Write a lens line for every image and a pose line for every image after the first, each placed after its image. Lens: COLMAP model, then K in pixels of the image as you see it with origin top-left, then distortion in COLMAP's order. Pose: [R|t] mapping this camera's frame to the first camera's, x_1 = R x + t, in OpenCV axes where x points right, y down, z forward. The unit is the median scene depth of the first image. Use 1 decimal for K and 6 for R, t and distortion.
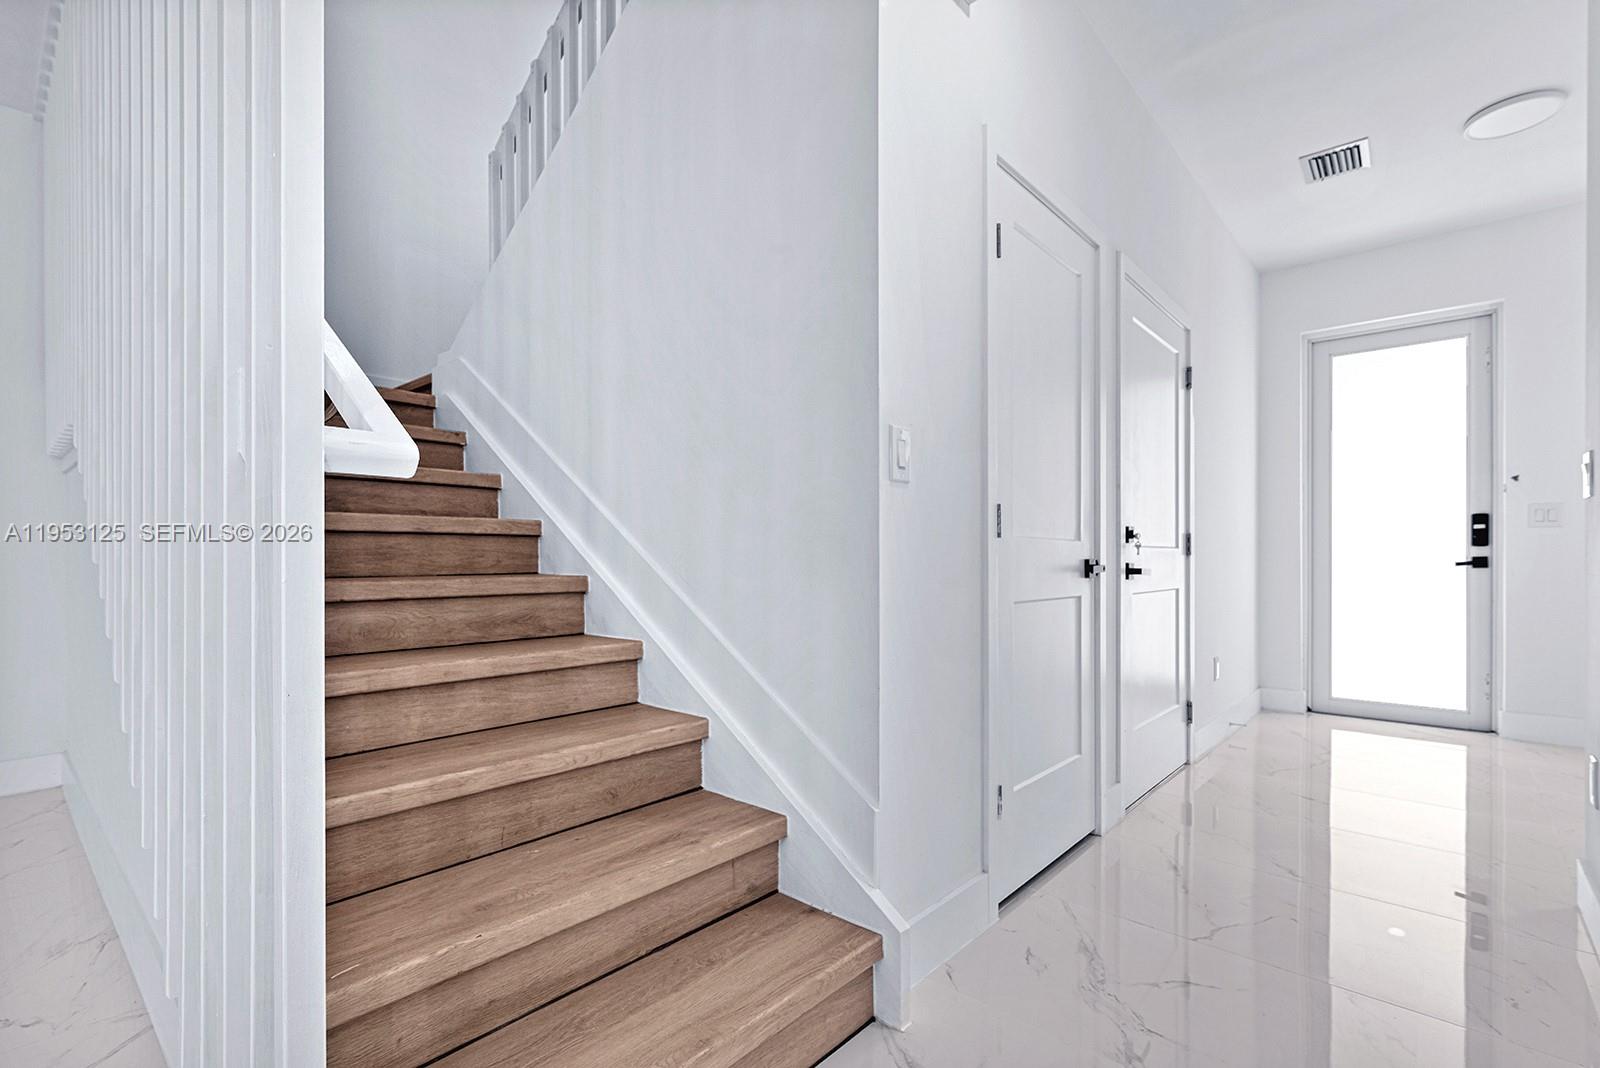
lens RADIAL K [[752.3, 0, 798.7], [0, 752.3, 563.5], [0, 0, 1]] dist [0.001144, 0.001687]
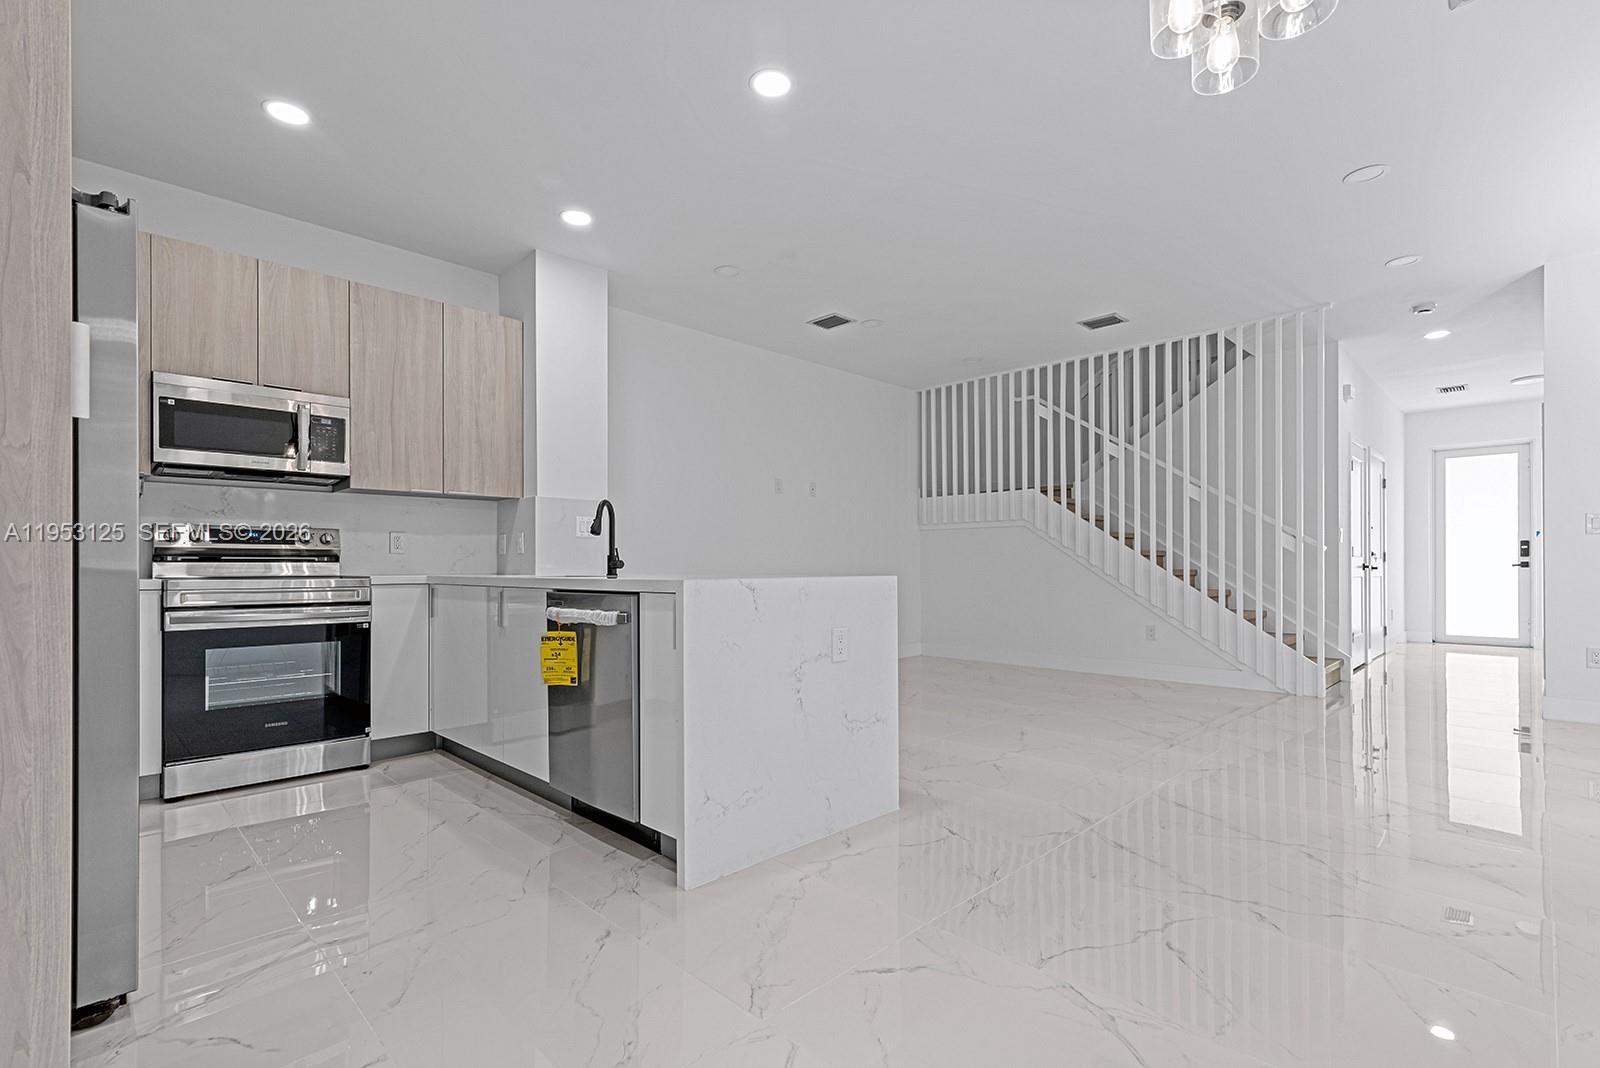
lens RADIAL K [[752.3, 0, 803.3], [0, 752.3, 557.6], [0, 0, 1]] dist [0.001144, 0.001687]
pose [[0.998114, 0.000974, -0.061388, -0.896385], [-0.001572, 0.999952, -0.009703, 0.001735], [0.061376, 0.009782, 0.998067, -1.129051]]
